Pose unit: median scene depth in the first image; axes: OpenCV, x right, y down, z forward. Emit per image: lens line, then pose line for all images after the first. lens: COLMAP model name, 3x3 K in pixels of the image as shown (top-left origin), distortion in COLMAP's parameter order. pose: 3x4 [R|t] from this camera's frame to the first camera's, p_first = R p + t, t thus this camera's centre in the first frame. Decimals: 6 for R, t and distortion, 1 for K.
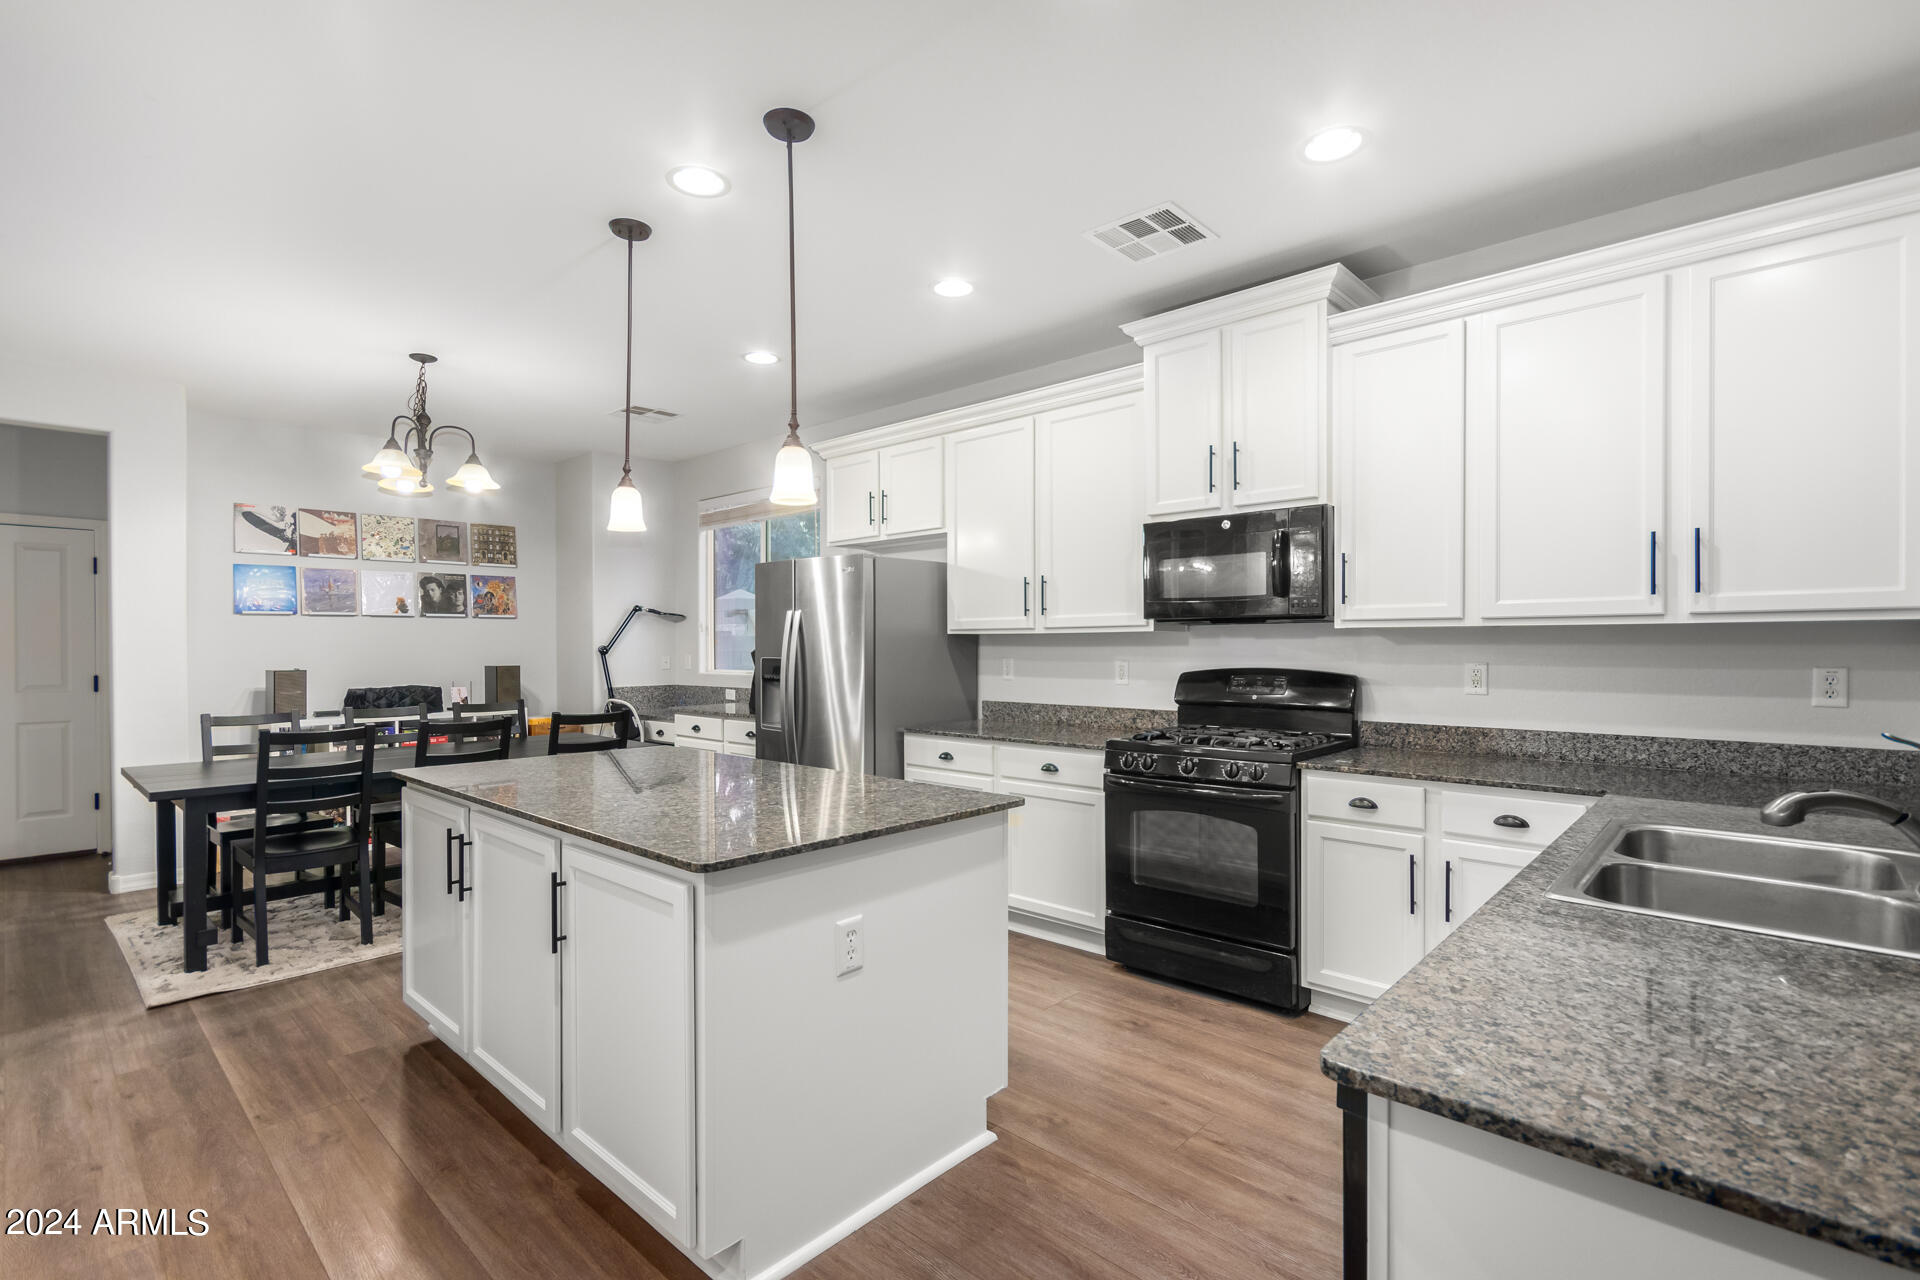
lens RADIAL K [[892.0, 0, 960.0], [0, 892.0, 640.0], [0, 0, 1]] dist [0.002685, -0.000091]
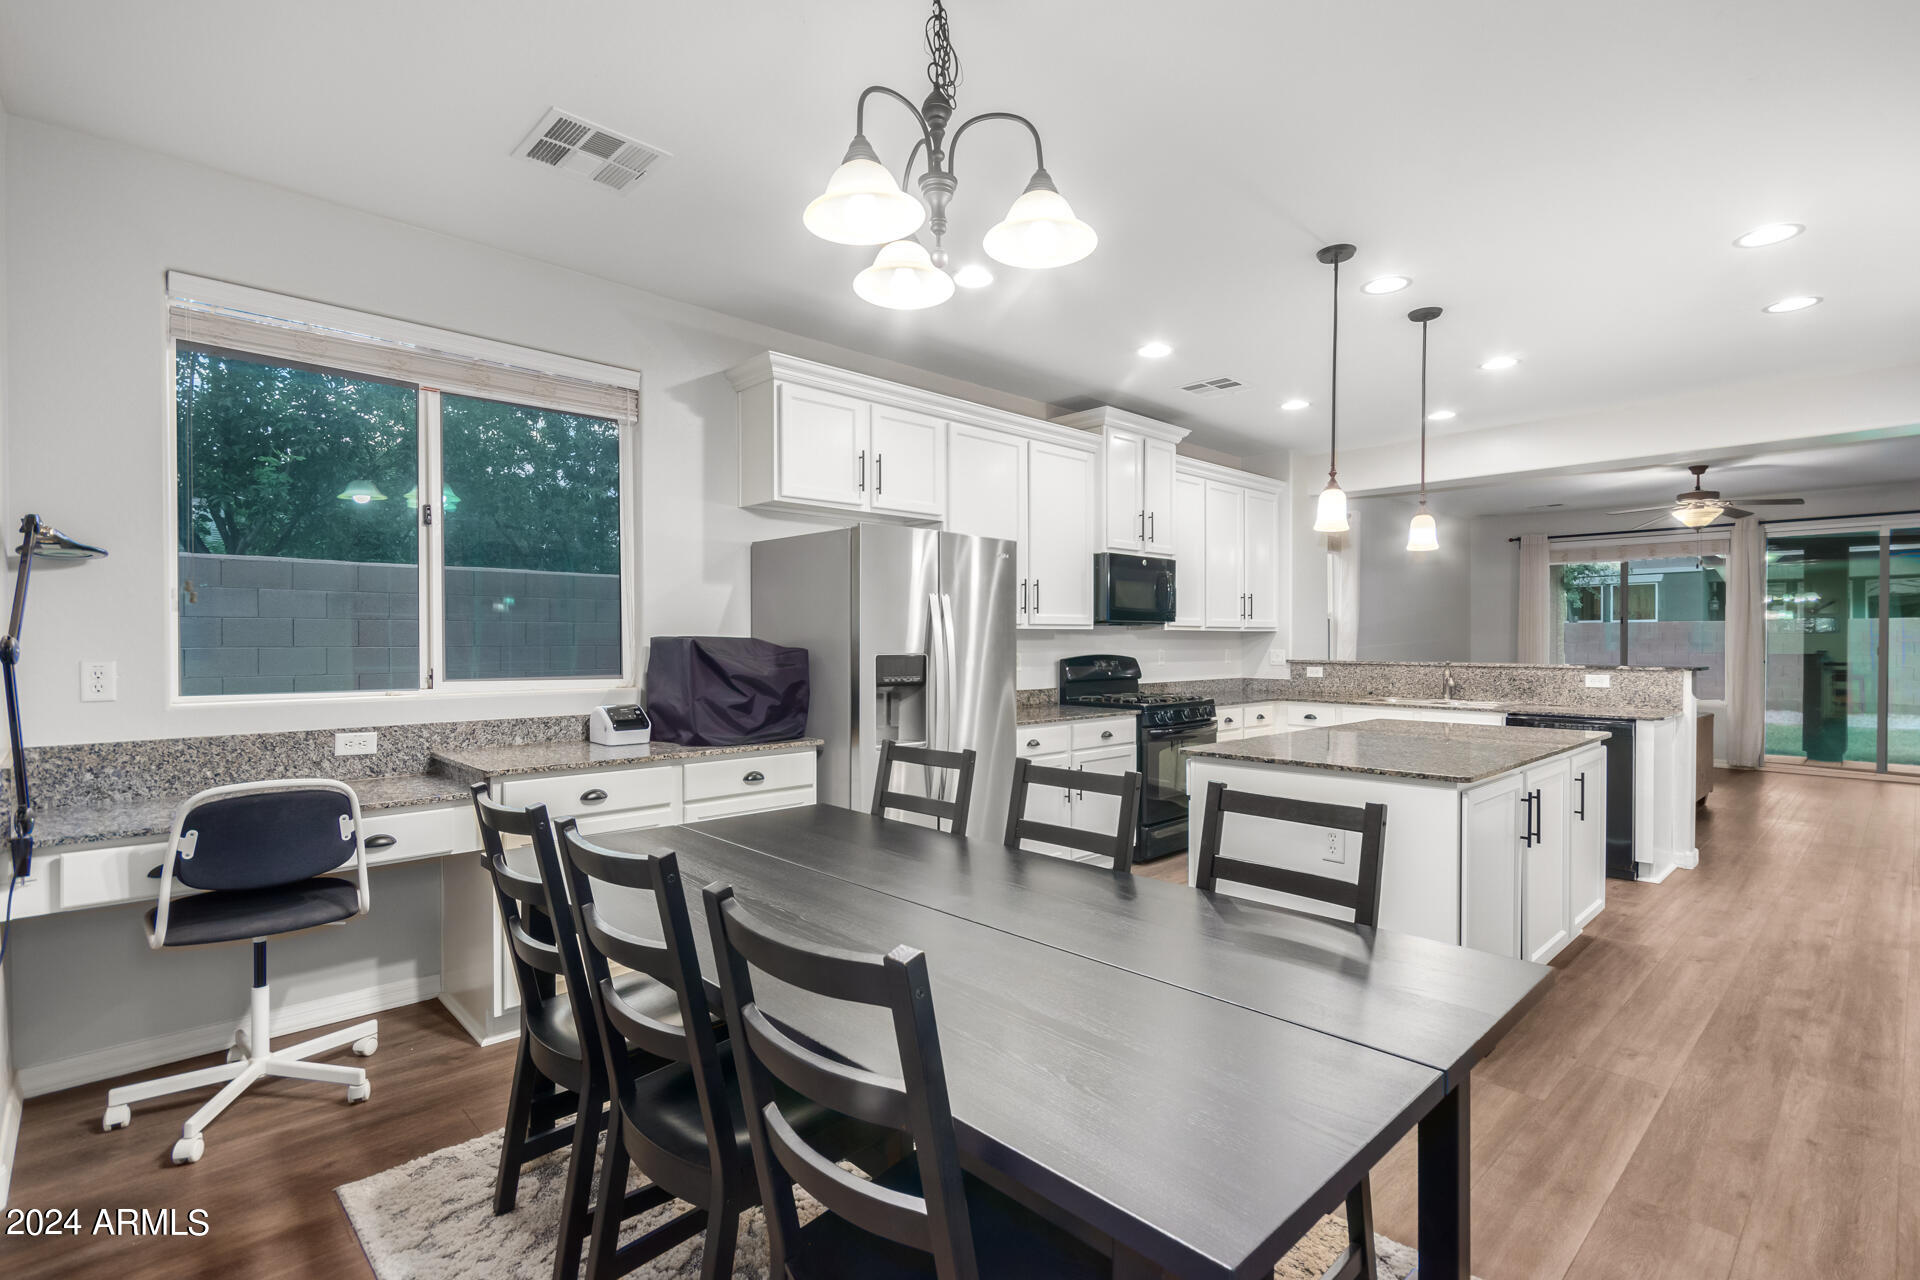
lens RADIAL K [[904.7, 0, 959.3], [0, 904.7, 660.0], [0, 0, 1]] dist [0.000685, 0.000465]
pose [[0.064911, -0.017101, 0.997745, -1.528164], [-0.003592, 0.999843, 0.017371, 0.017505], [-0.997885, -0.004712, 0.064839, 1.420519]]
